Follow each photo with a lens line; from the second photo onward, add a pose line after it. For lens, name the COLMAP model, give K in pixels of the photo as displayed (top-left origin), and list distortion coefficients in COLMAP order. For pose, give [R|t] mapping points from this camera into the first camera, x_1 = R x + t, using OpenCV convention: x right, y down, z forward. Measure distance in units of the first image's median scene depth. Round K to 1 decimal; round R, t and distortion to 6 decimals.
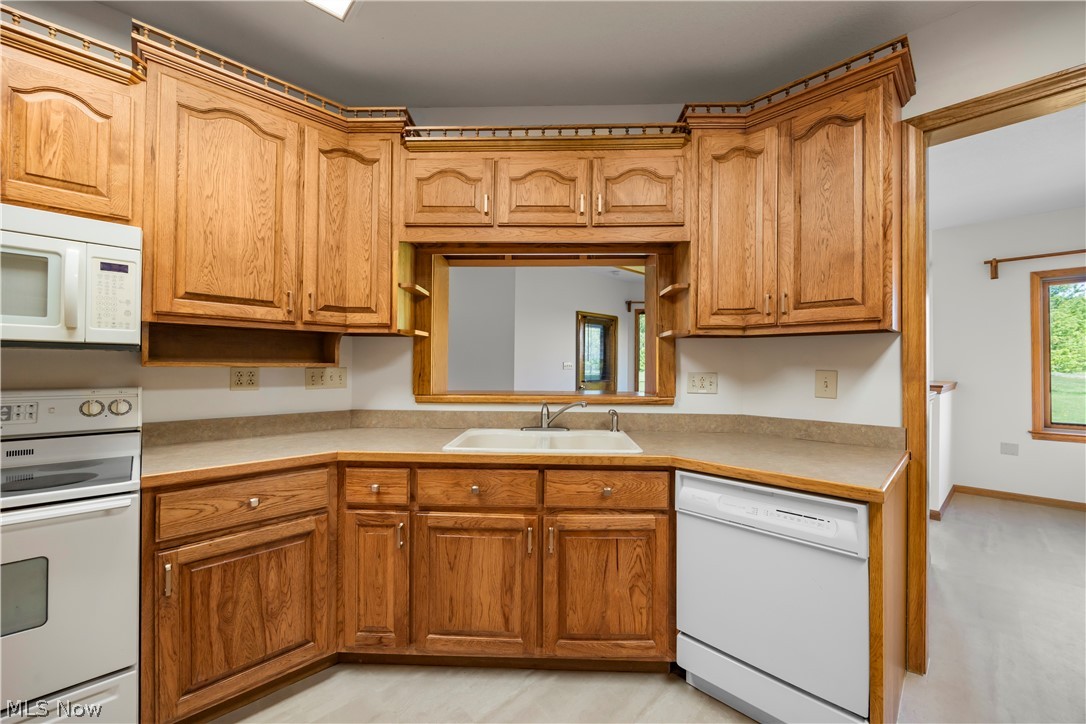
lens RADIAL K [[421.2, 0, 546.8], [0, 421.2, 362.2], [0, 0, 1]] dist [-0.001441, -0.000068]
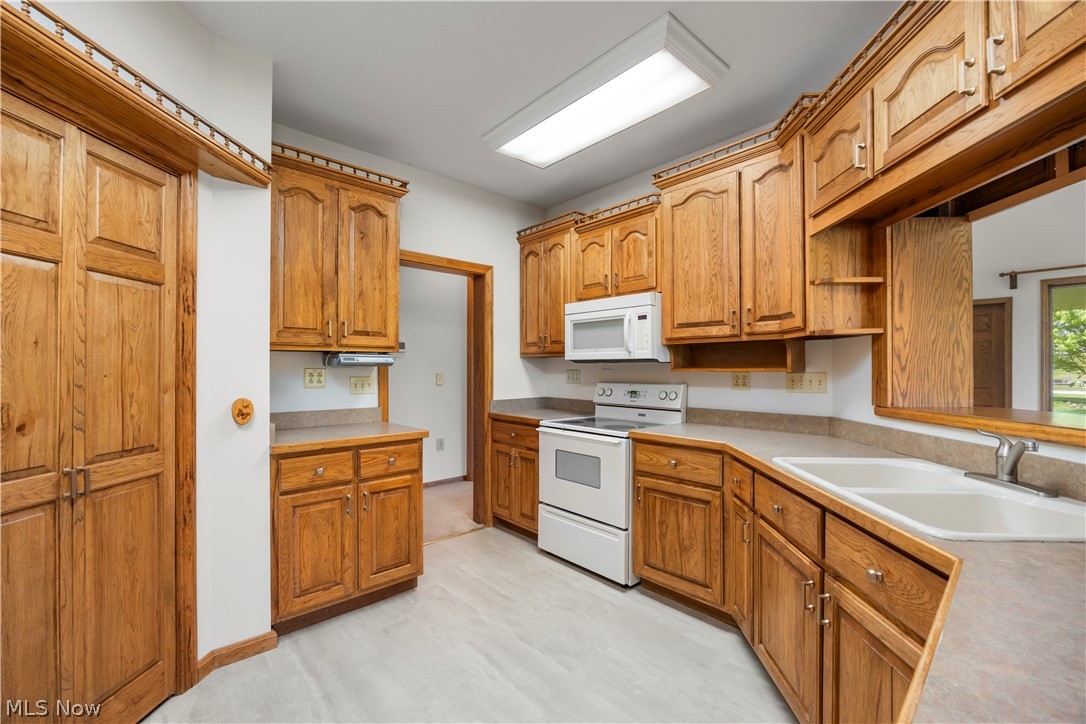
lens RADIAL K [[452.8, 0, 545.3], [0, 452.8, 367.5], [0, 0, 1]] dist [-0.002488, -0.000302]
pose [[-0.035602, -0.010197, -0.999314, 0.709845], [0.010804, 0.999886, -0.010588, 0.006960], [0.999308, -0.011174, -0.035488, 0.481536]]
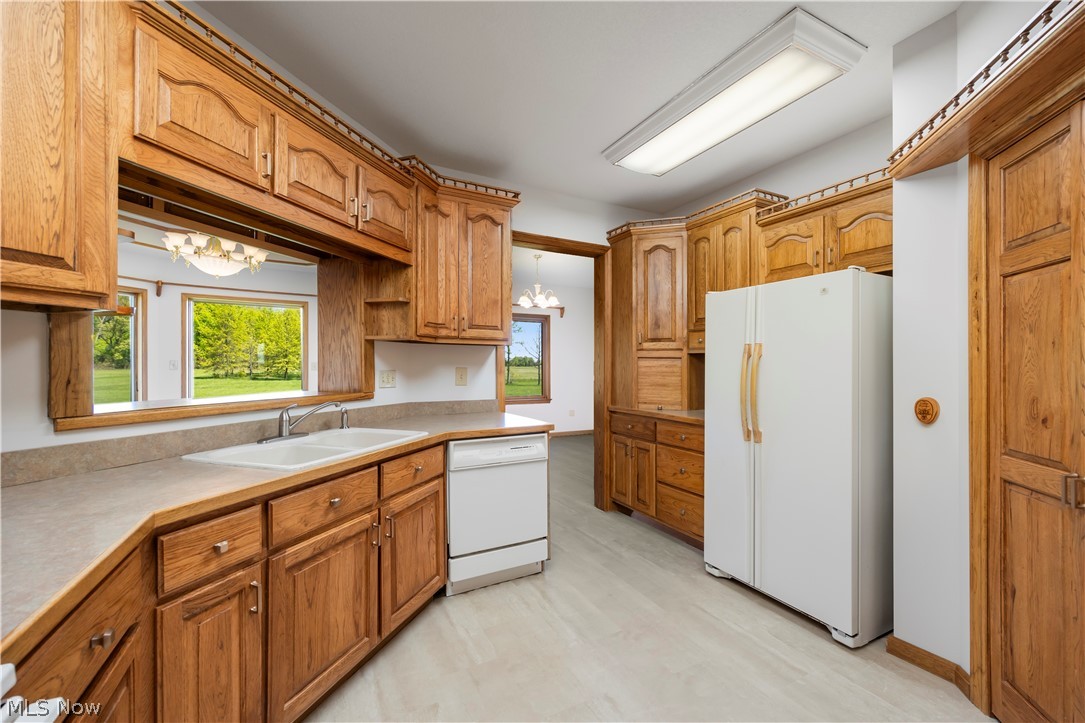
lens RADIAL K [[432.1, 0, 540.4], [0, 432.1, 360.1], [0, 0, 1]] dist [0.009142, -0.000232]
pose [[0.290978, 0.007739, 0.956699, -0.823708], [-0.012024, 0.999918, -0.004431, -0.004863], [-0.956654, -0.010214, 0.291047, 0.270697]]
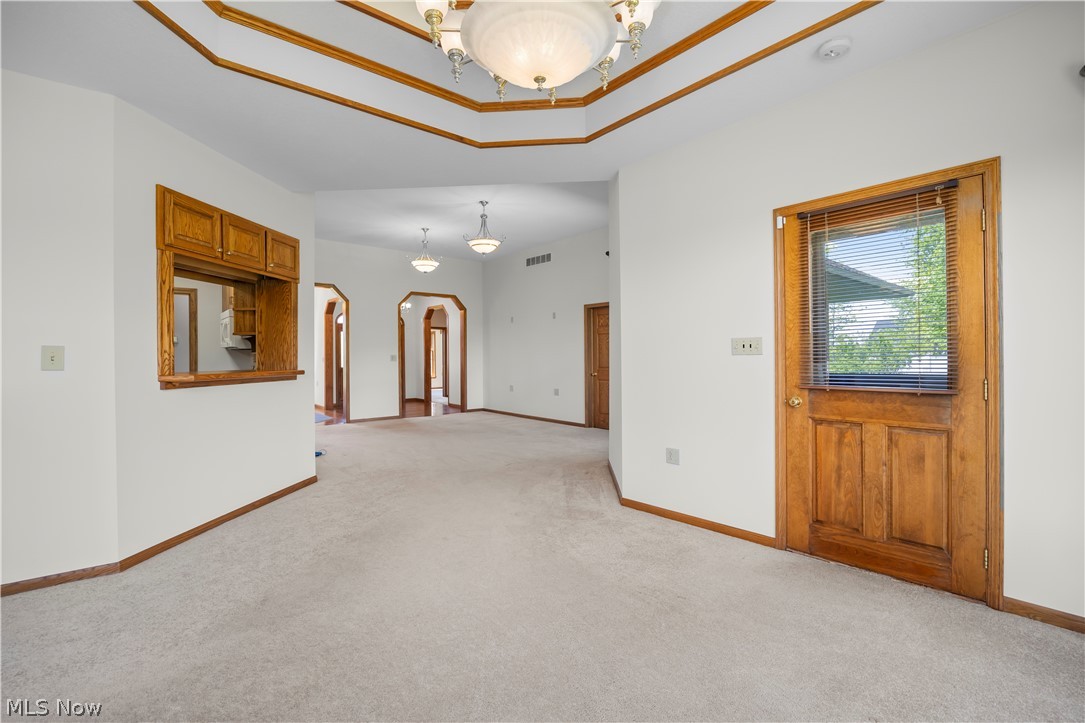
lens RADIAL K [[484.8, 0, 542.5], [0, 484.8, 361.5], [0, 0, 1]] dist [-0.020884, 0.000327]
pose [[-0.069375, 0.001645, -0.997589, 1.848651], [0.013104, 0.999914, 0.000738, 0.071675], [0.997505, -0.013021, -0.069391, 2.739563]]
